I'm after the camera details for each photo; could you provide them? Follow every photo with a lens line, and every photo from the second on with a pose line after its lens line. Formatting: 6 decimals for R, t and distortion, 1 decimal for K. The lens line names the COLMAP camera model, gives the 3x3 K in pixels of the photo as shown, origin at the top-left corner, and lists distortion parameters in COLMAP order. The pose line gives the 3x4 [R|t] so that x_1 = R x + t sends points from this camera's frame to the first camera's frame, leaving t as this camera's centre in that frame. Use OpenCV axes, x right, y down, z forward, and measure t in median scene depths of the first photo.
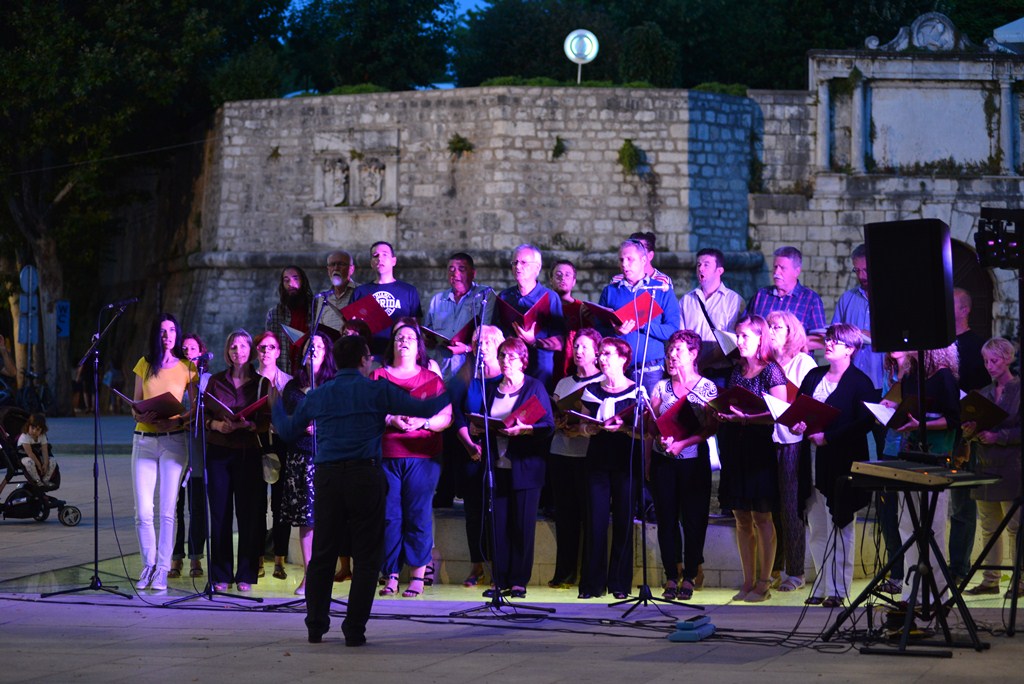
lens RADIAL K [[2543.2, 0, 511.9], [0, 2543.2, 341.4], [0, 0, 1]] dist [0.013036, 0.000000]
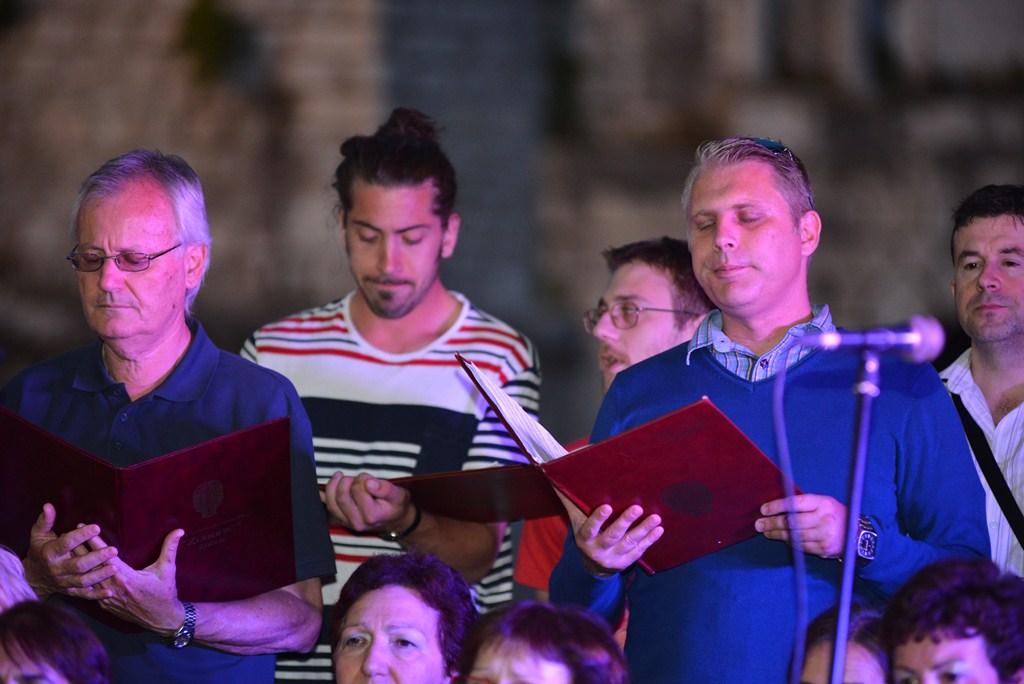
lens RADIAL K [[5908.4, 0, 512.1], [0, 5908.4, 342.2], [0, 0, 1]] dist [-0.134123, 0.000000]
pose [[0.992632, 0.003095, 0.121129, -0.010093], [0.001198, 0.999374, -0.035352, -0.002189], [-0.121162, 0.035236, 0.992007, 0.193916]]
